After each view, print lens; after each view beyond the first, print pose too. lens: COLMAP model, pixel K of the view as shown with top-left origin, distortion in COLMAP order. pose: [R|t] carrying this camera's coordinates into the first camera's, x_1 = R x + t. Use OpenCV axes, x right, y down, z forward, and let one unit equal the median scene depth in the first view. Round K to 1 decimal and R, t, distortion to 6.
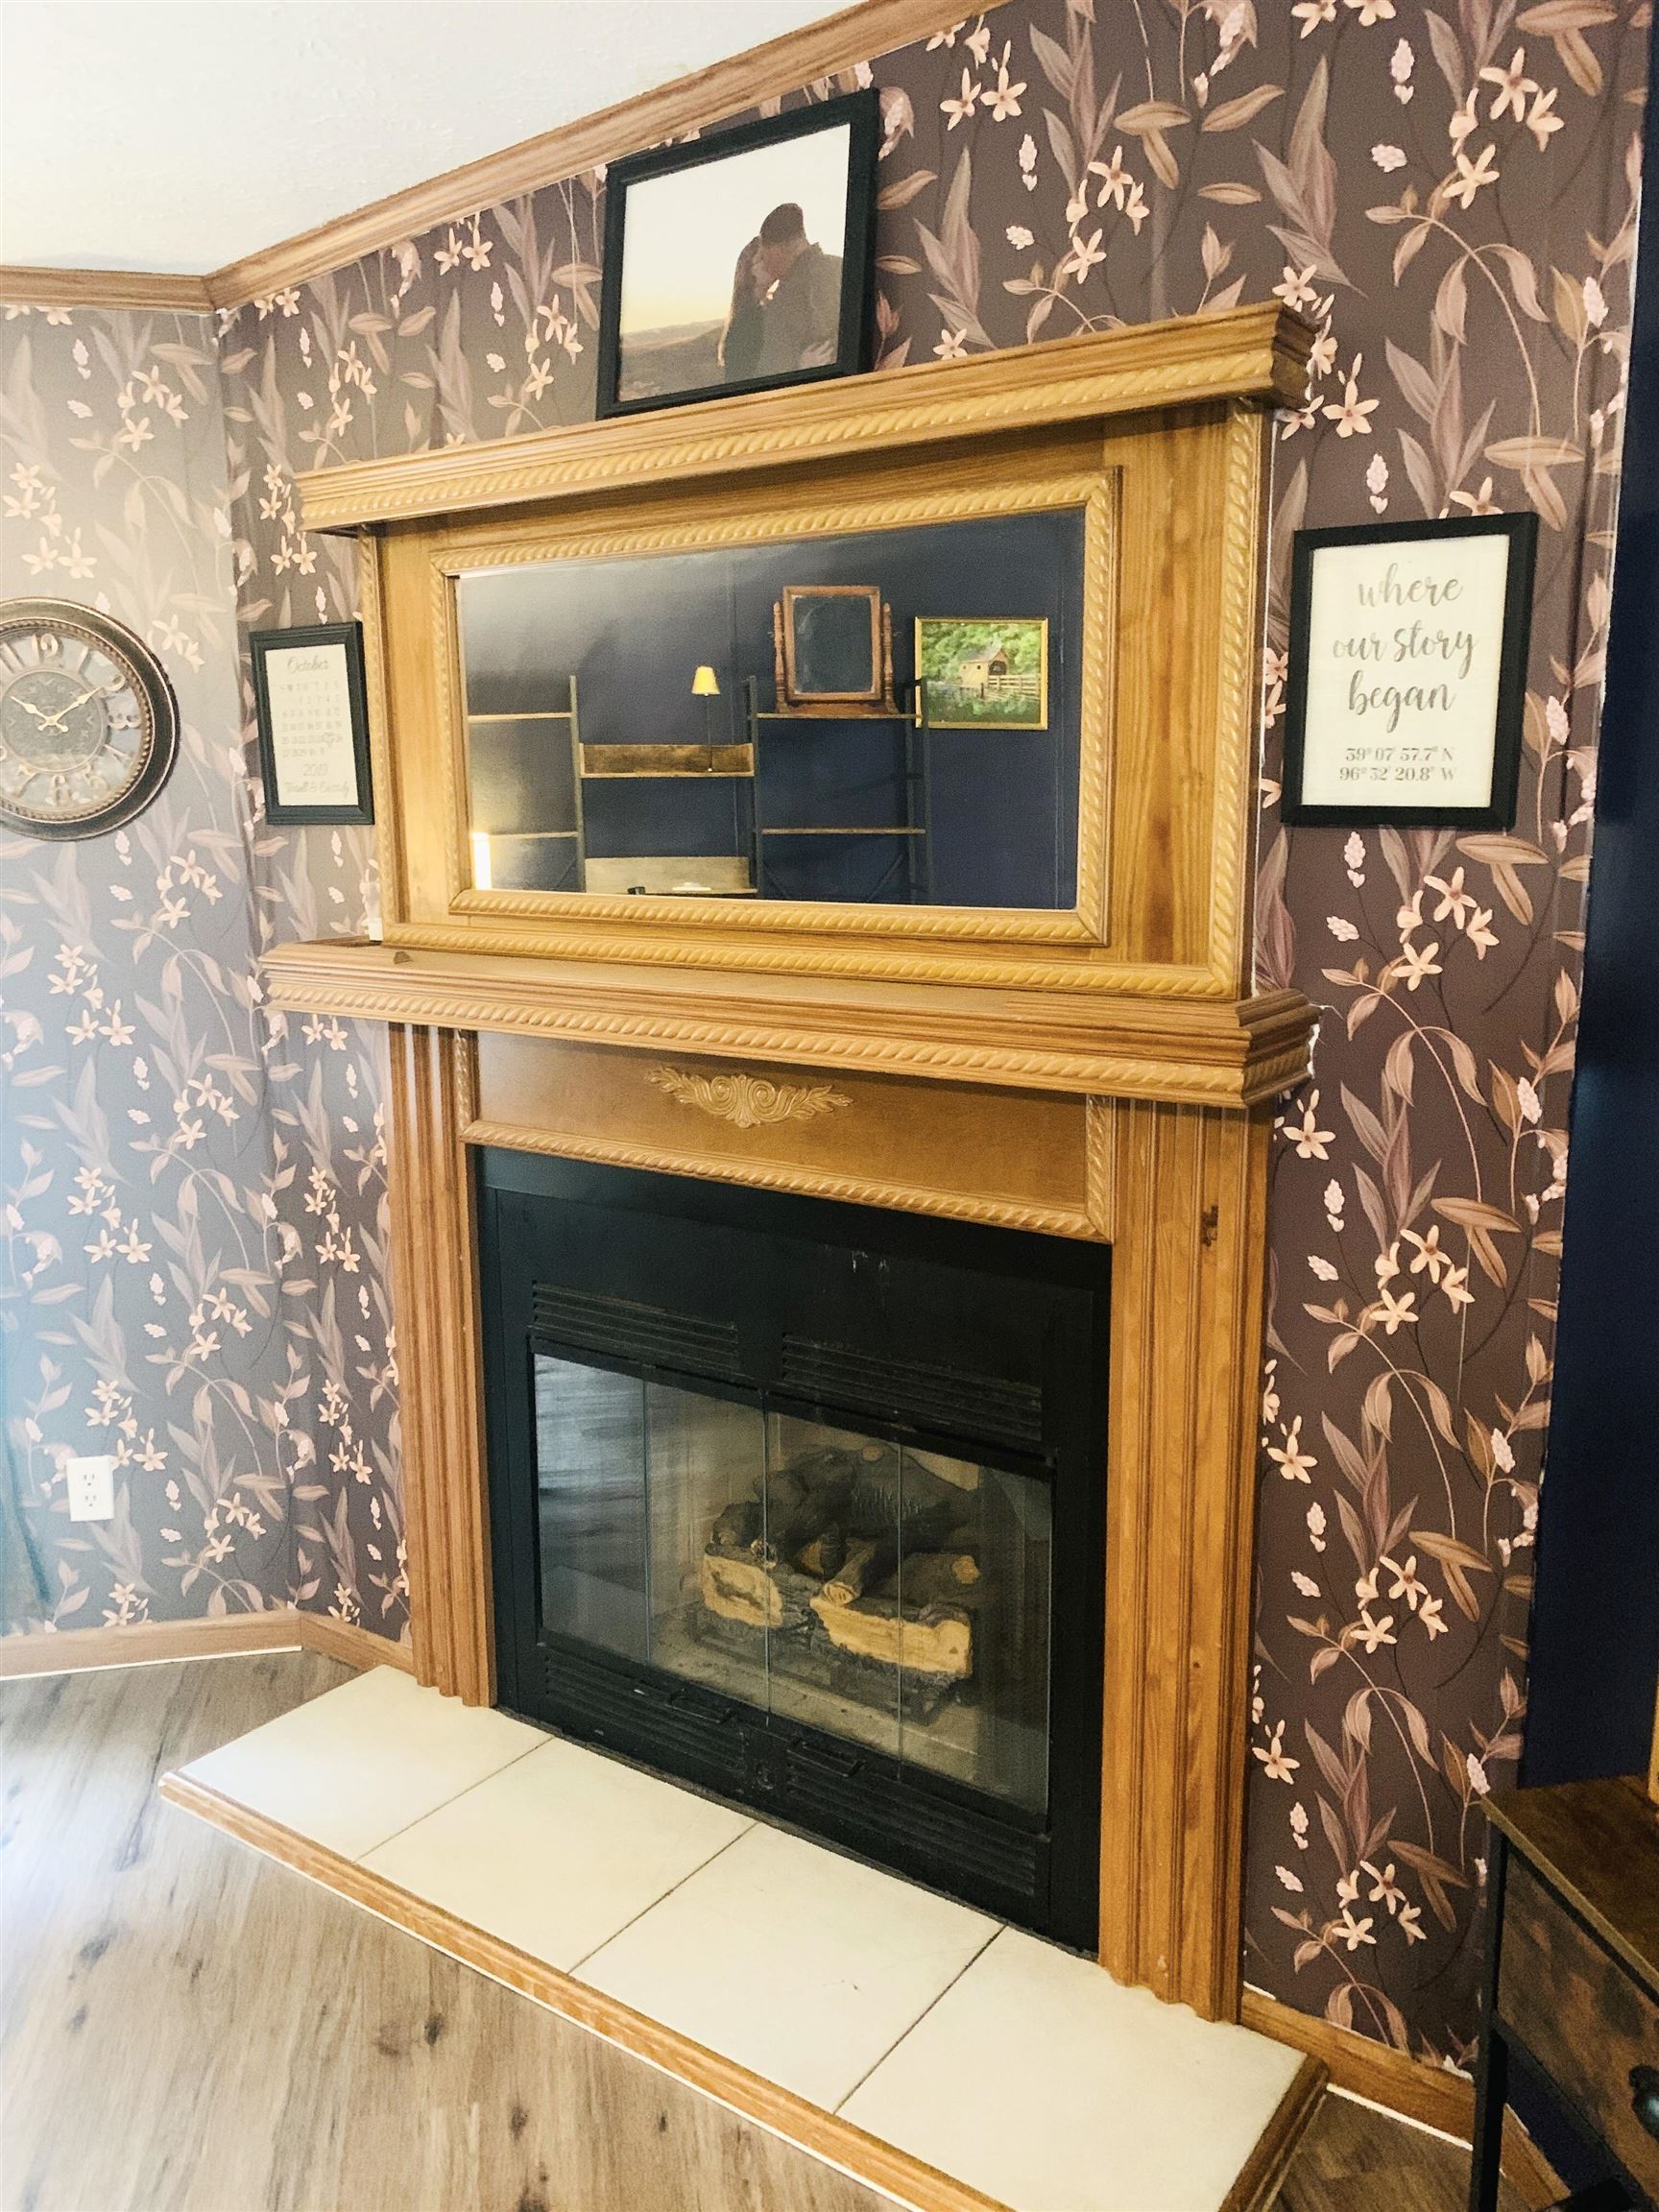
lens RADIAL K [[1664.2, 0, 839.7], [0, 1664.2, 1078.9], [0, 0, 1]] dist [0.046998, -0.070493]
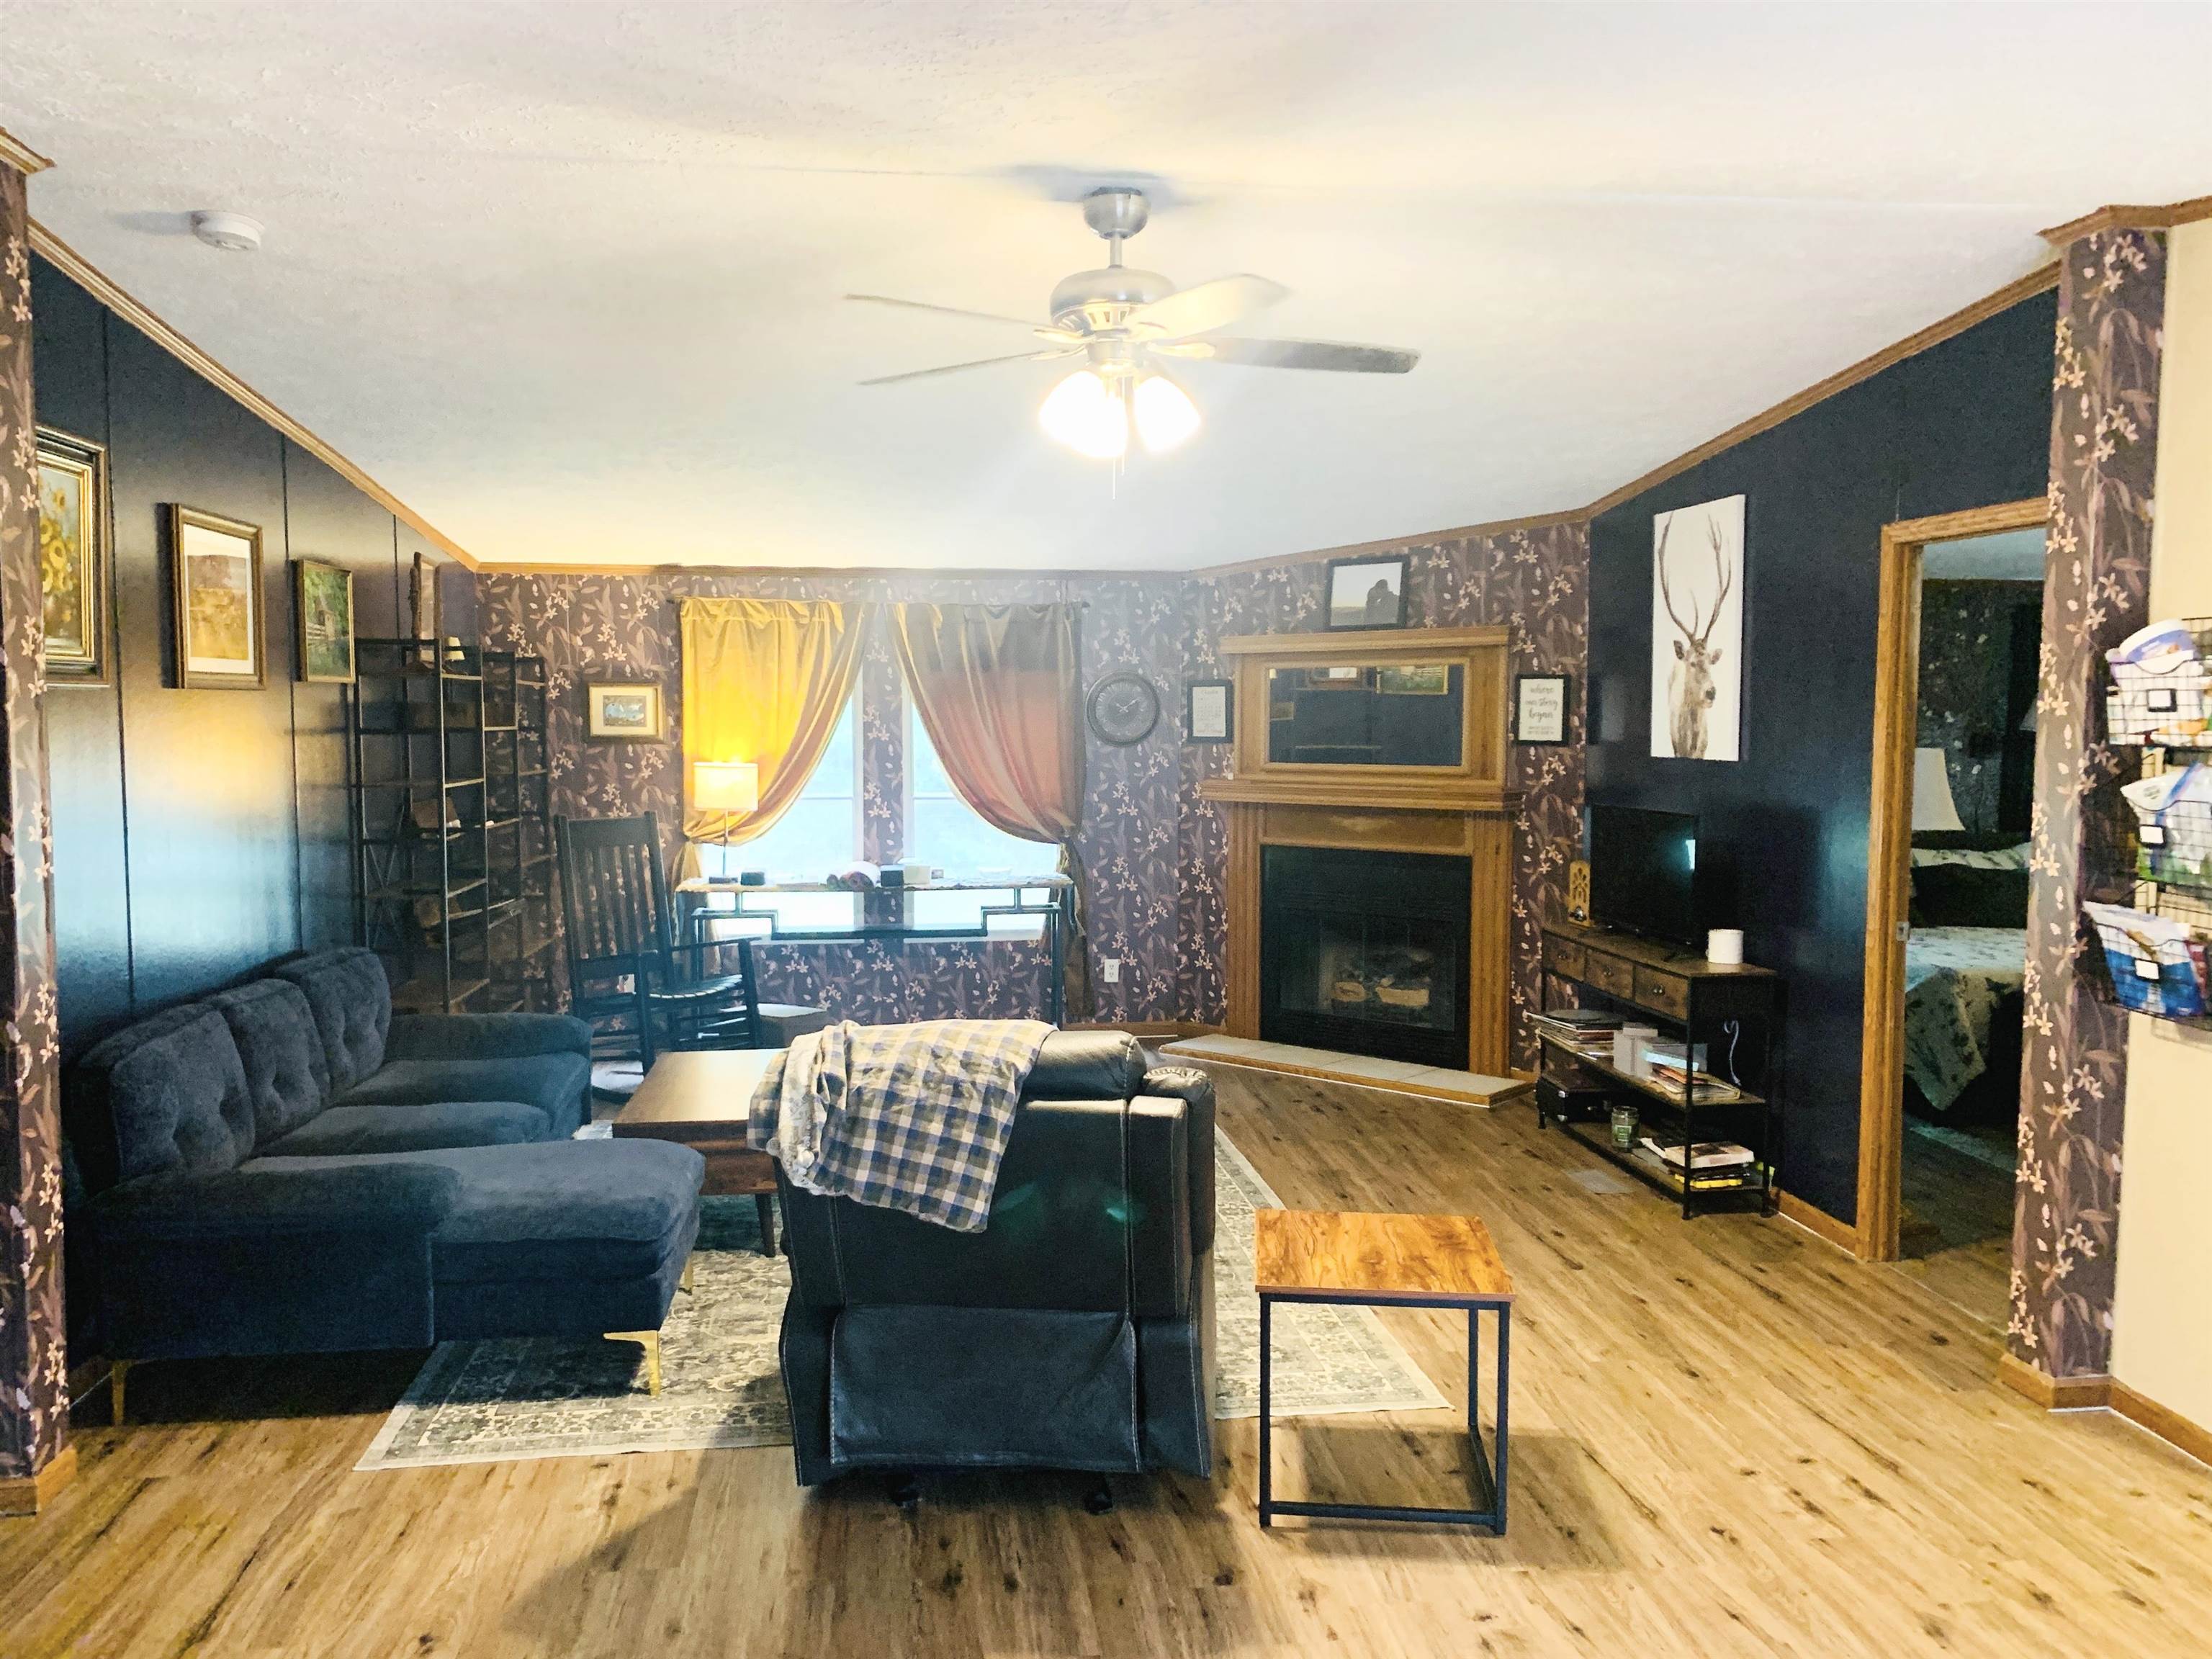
lens RADIAL K [[1664.2, 0, 1106.0], [0, 1664.2, 829.5], [0, 0, 1]] dist [0.046998, -0.070493]
pose [[0.998314, 0.014300, -0.056257, -0.435756], [-0.020121, 0.994342, -0.104306, 0.437790], [0.054447, 0.105262, 0.992953, -2.697650]]
